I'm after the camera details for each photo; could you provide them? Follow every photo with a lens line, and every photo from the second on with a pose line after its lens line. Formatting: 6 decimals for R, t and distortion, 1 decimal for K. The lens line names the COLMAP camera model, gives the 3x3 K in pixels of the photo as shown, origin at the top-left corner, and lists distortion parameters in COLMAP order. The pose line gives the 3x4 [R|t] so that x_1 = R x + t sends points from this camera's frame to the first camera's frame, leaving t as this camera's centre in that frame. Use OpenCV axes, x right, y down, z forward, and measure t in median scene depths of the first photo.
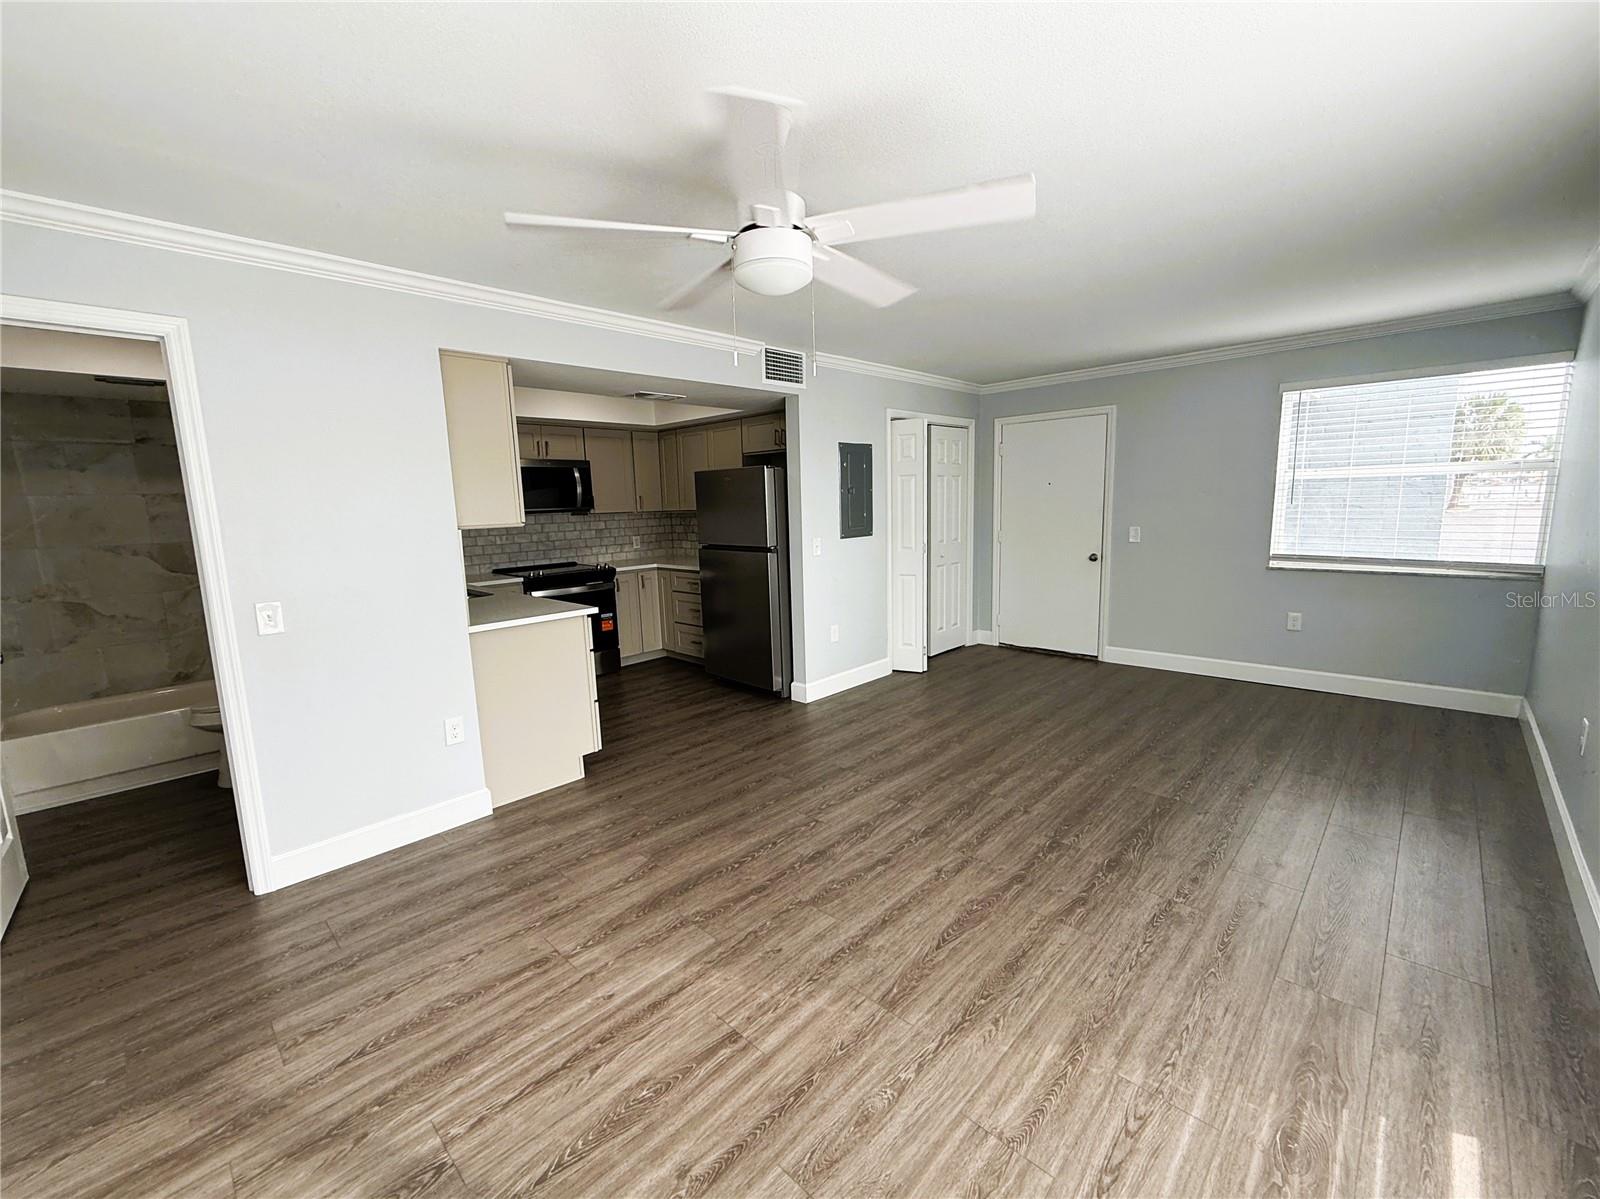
lens RADIAL K [[653.8, 0, 806.7], [0, 653.8, 598.6], [0, 0, 1]] dist [0.000143, 0.000212]
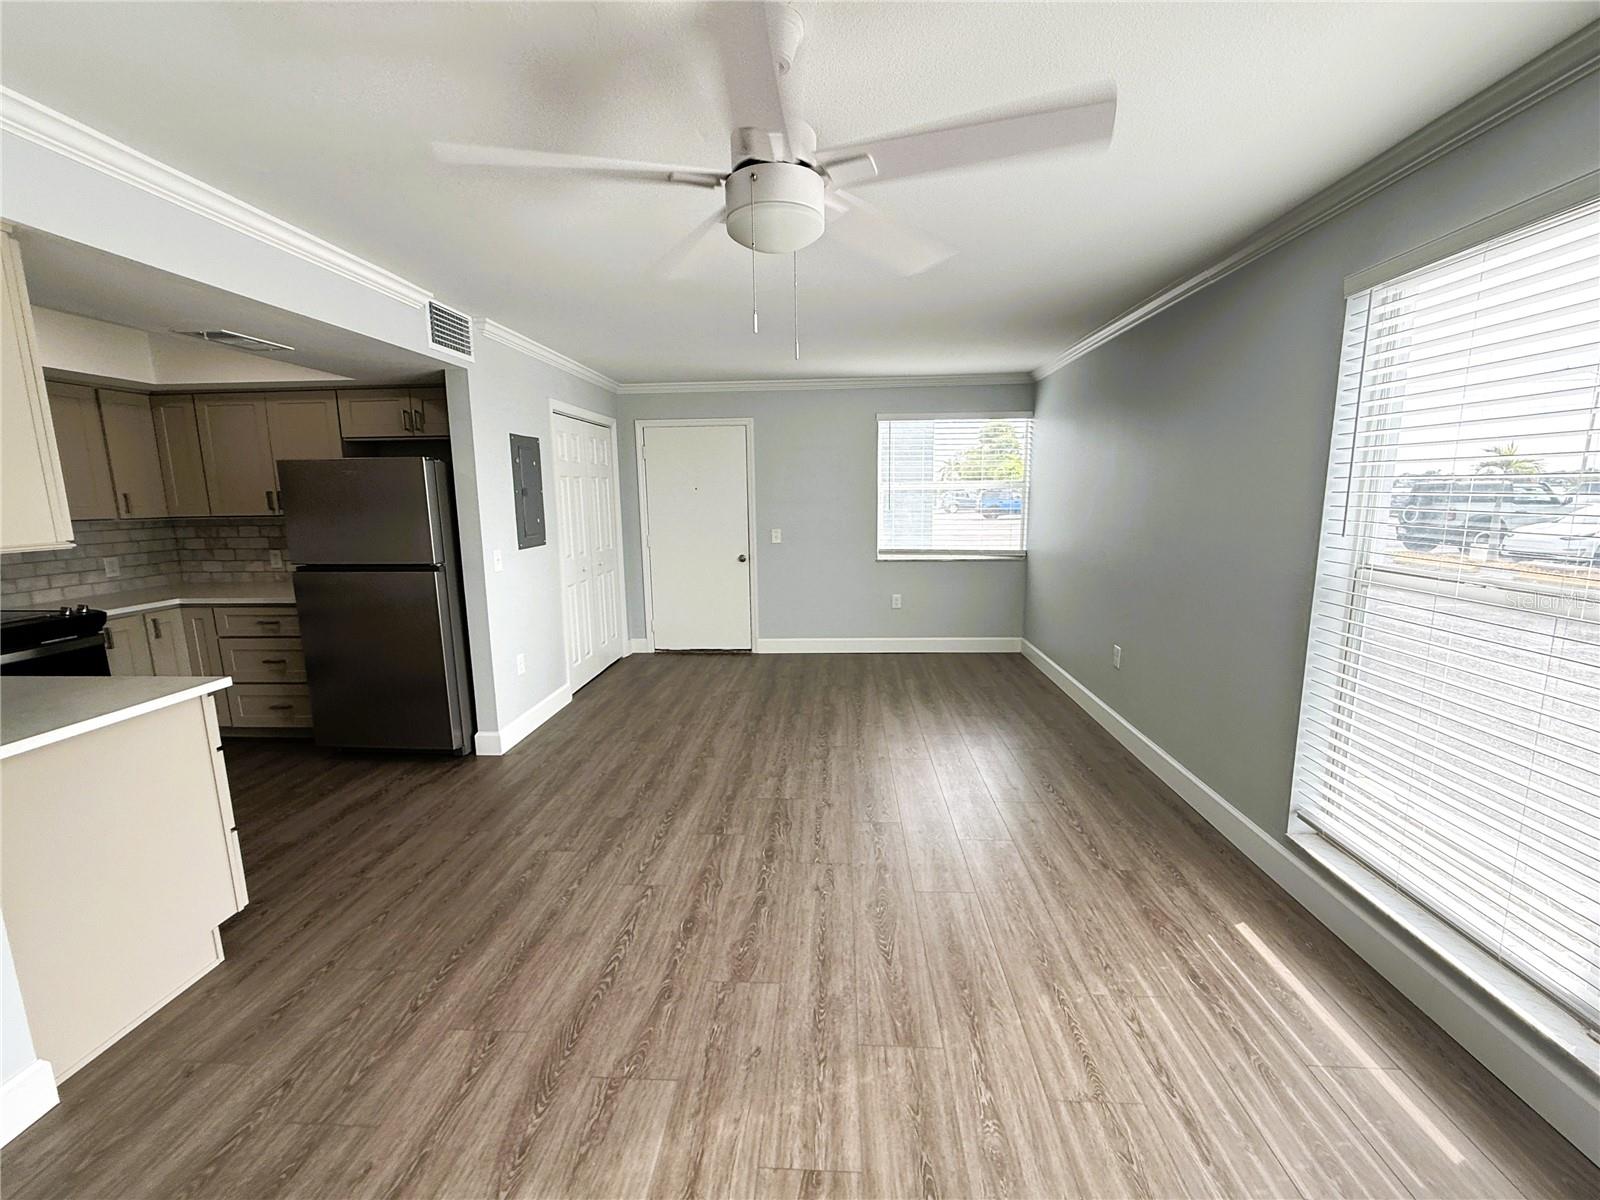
lens RADIAL K [[651.5, 0, 795.5], [0, 651.5, 602.5], [0, 0, 1]] dist [-0.001030, -0.000223]
pose [[0.766939, -0.087931, 0.635667, -0.255727], [0.087254, 0.995657, 0.032456, -0.025464], [-0.635760, 0.030573, 0.771281, 0.169986]]
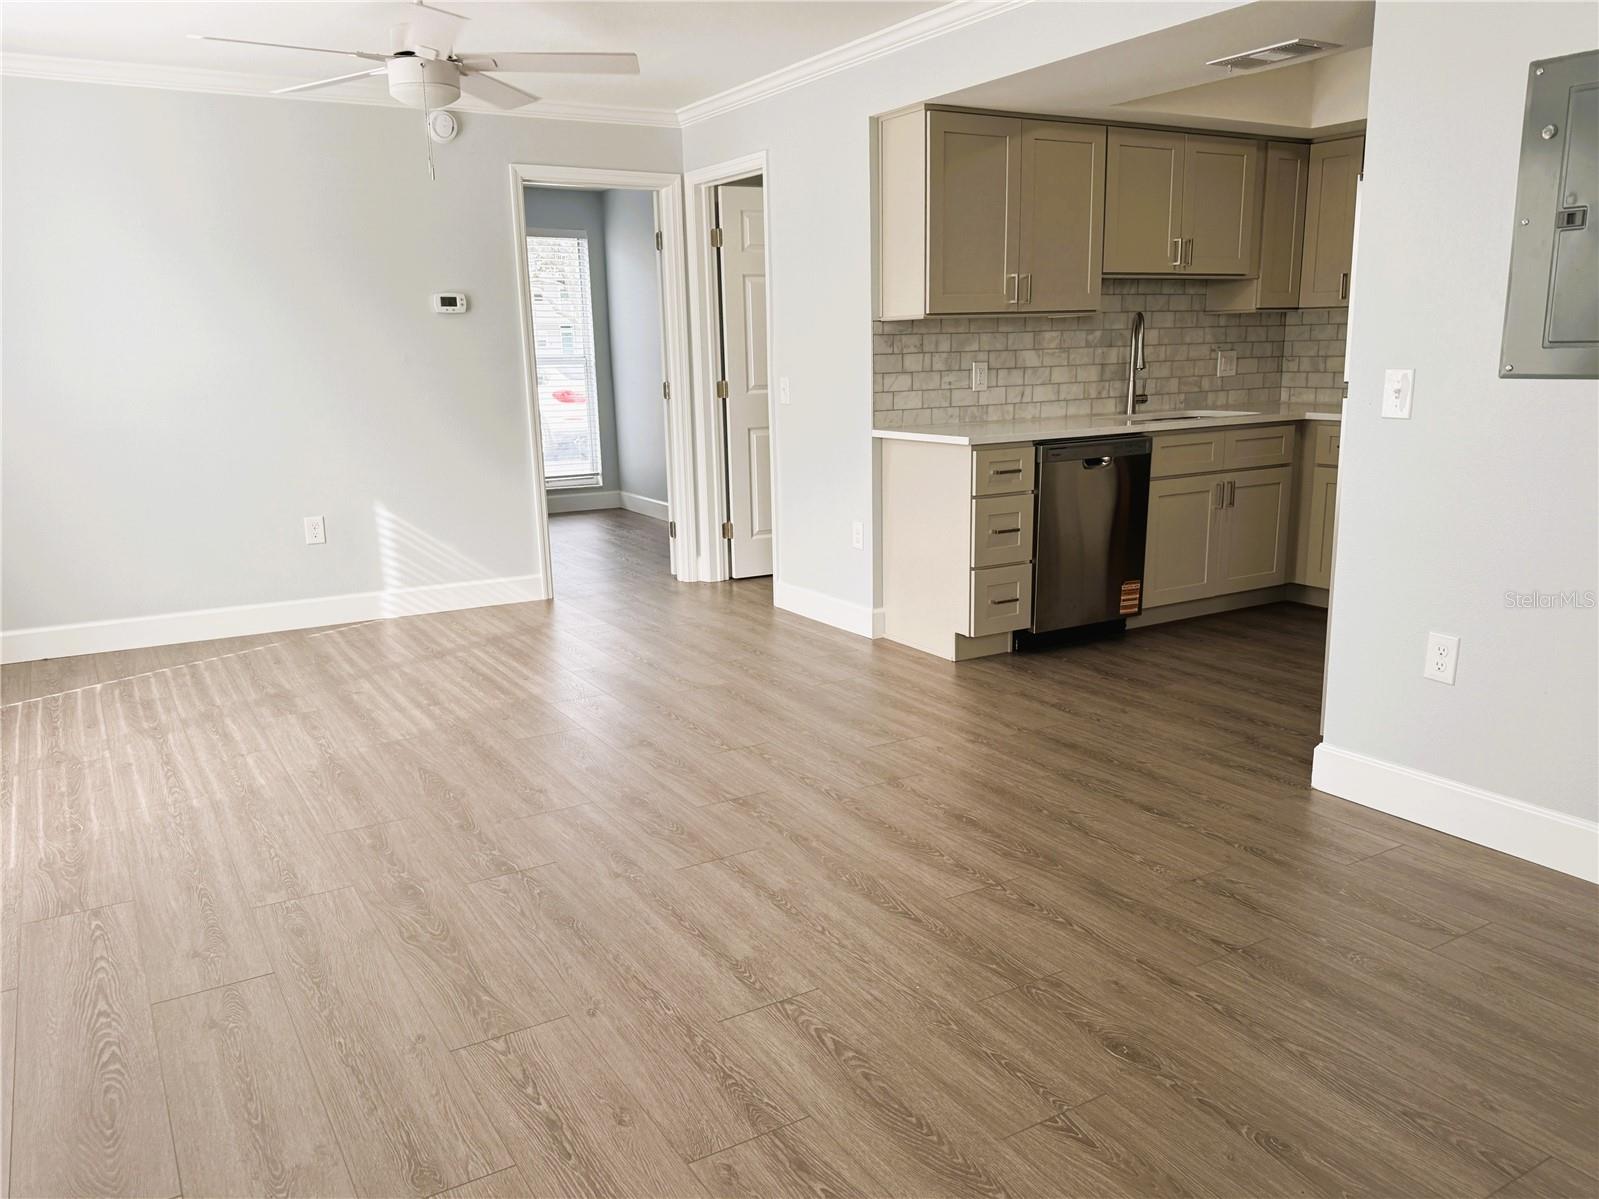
lens RADIAL K [[1216.4, 0, 794.5], [0, 1216.4, 621.9], [0, 0, 1]] dist [0.146597, -0.284253]
pose [[-0.268370, 0.245353, -0.931547, 0.895470], [-0.117901, 0.951385, 0.284544, -0.132042], [0.956074, 0.186193, -0.226396, 1.005876]]
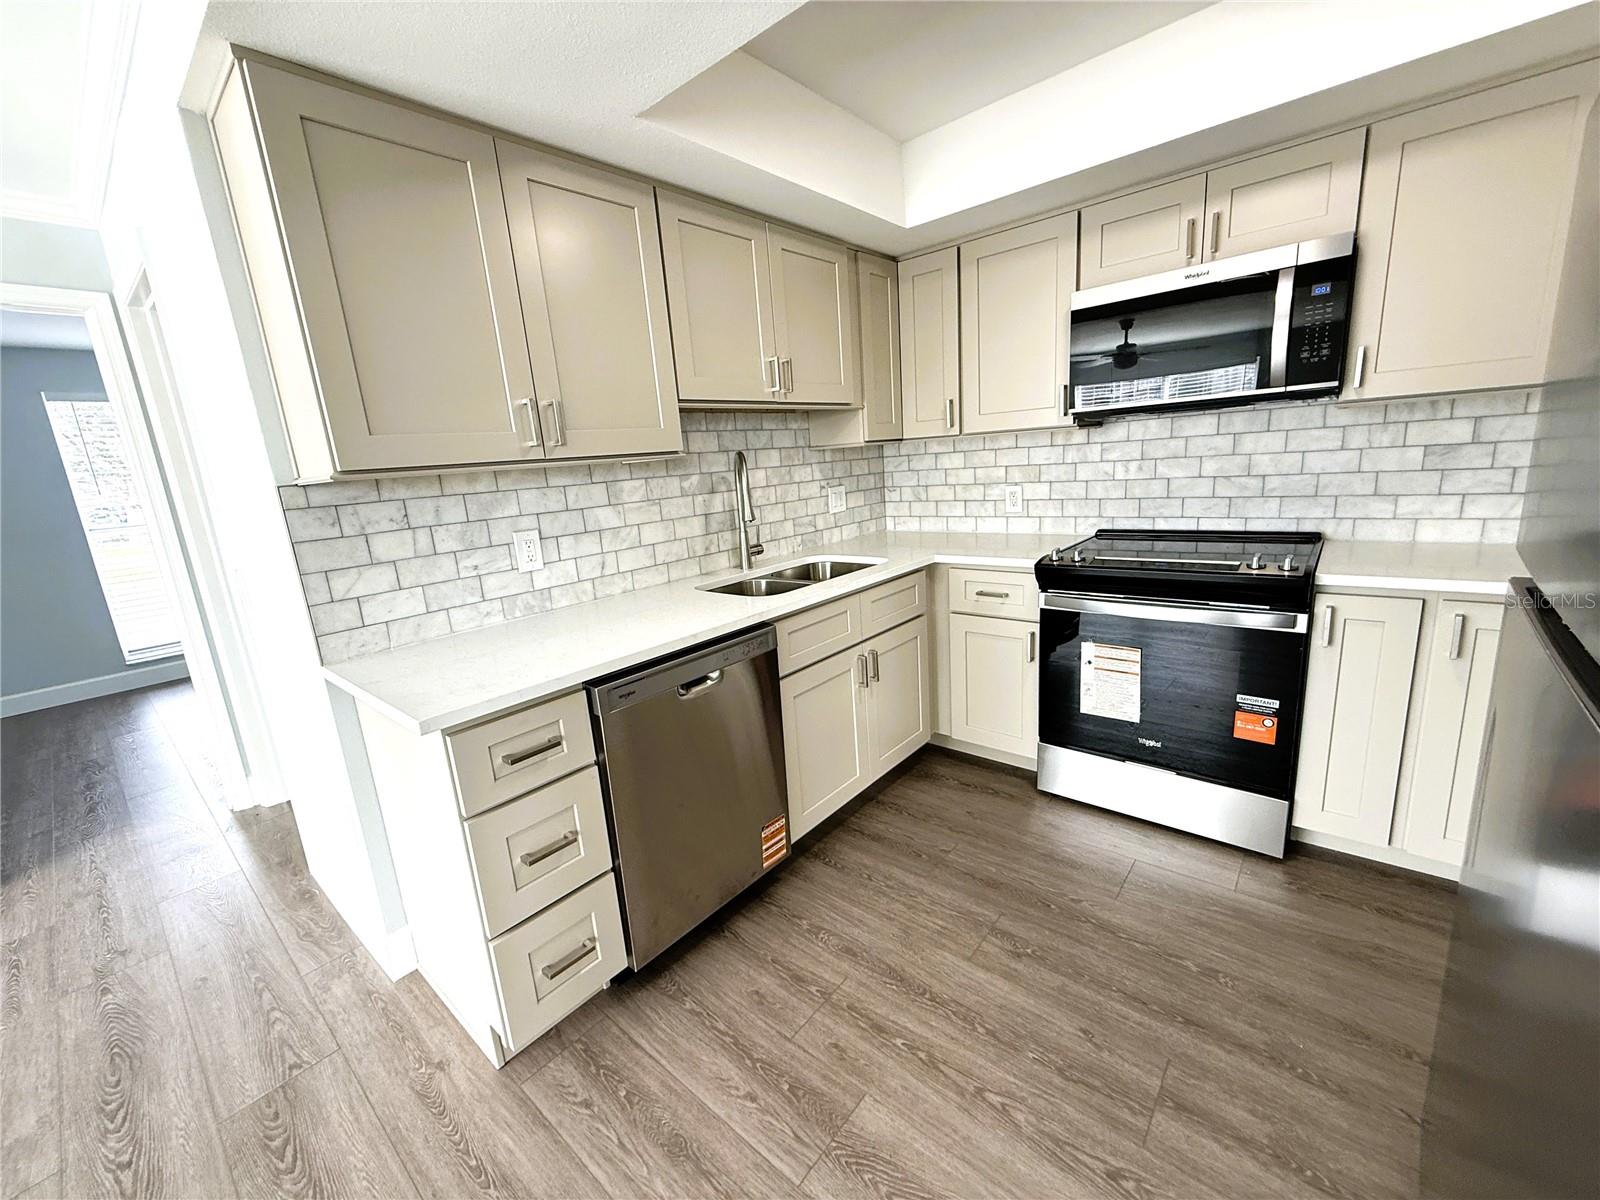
lens RADIAL K [[638.6, 0, 797.6], [0, 638.6, 600.5], [0, 0, 1]] dist [-0.000673, -0.000102]
pose [[0.054301, 0.243516, -0.968376, 0.001230], [-0.079564, 0.967778, 0.238904, -0.125360], [0.995350, 0.064075, 0.071926, 1.017296]]
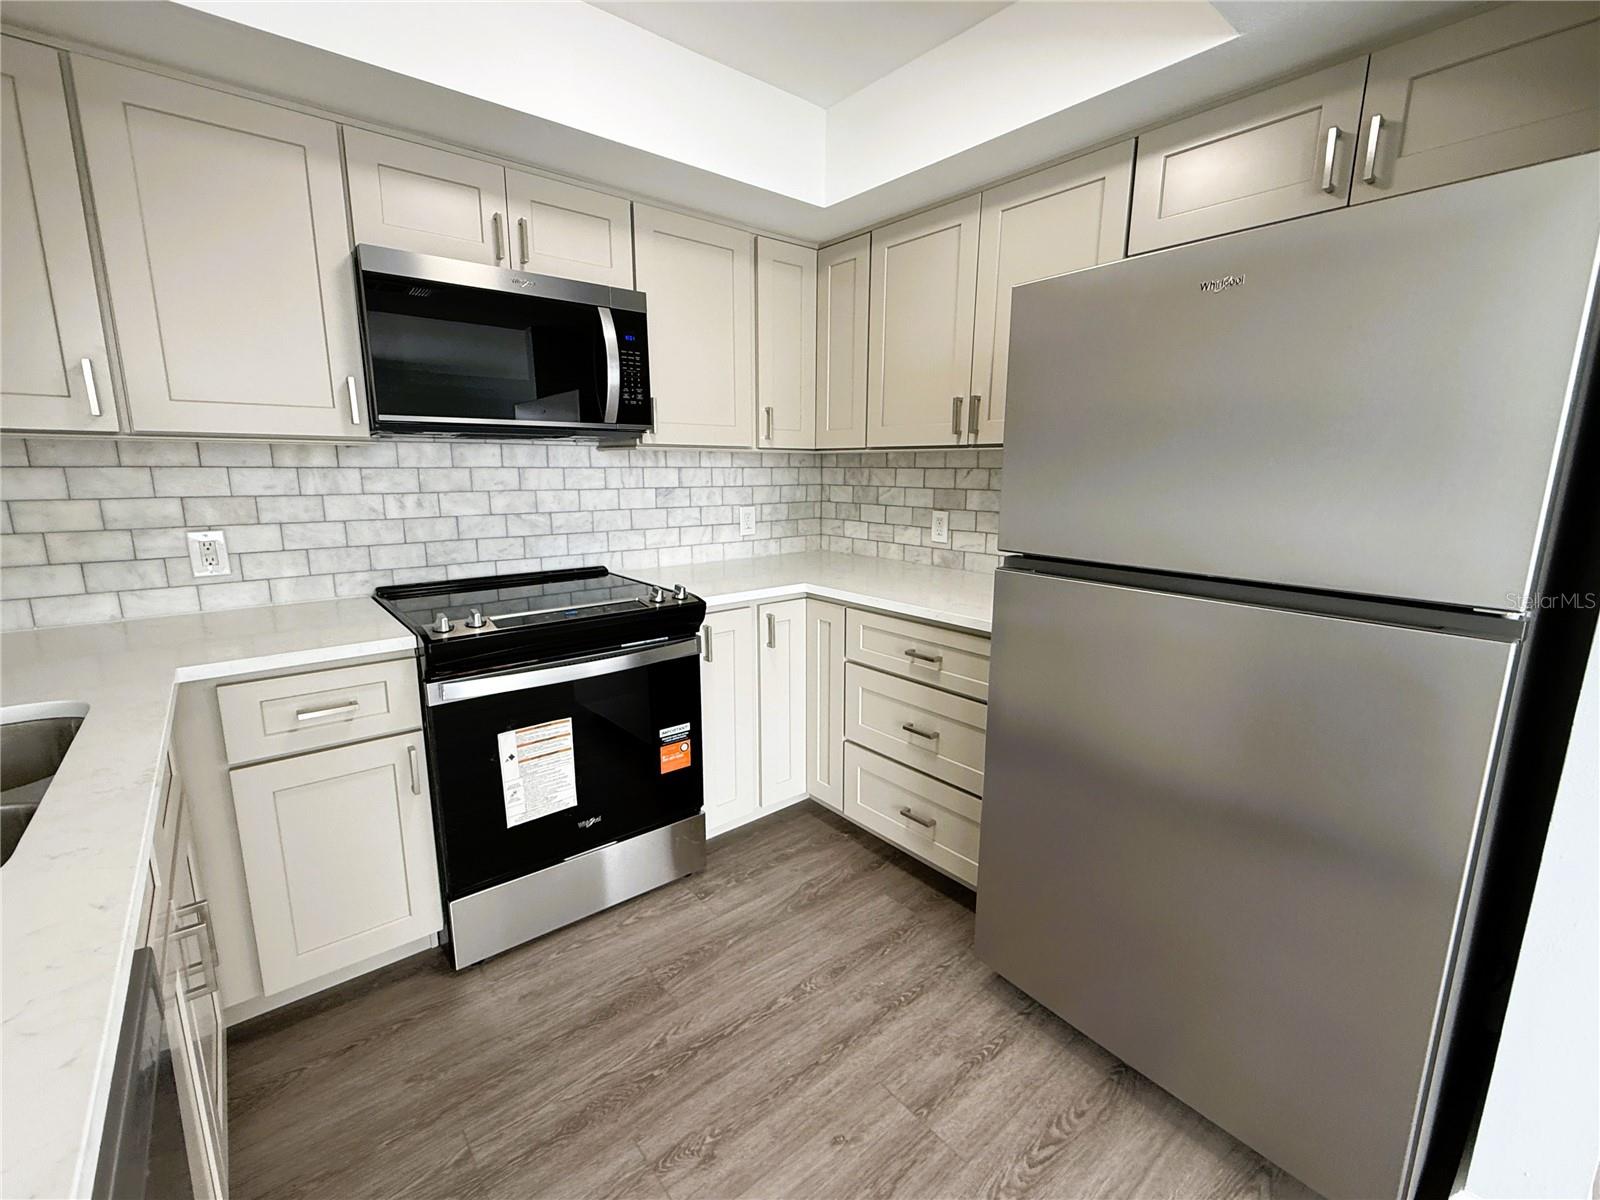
lens RADIAL K [[686.1, 0, 800.0], [0, 686.1, 600.0], [0, 0, 1]] dist [-0.002741, -0.000636]
pose [[0.992519, 0.055375, -0.108812, -0.282057], [-0.050589, 0.997647, 0.046266, -0.092596], [0.111118, -0.040415, 0.992985, 0.896028]]
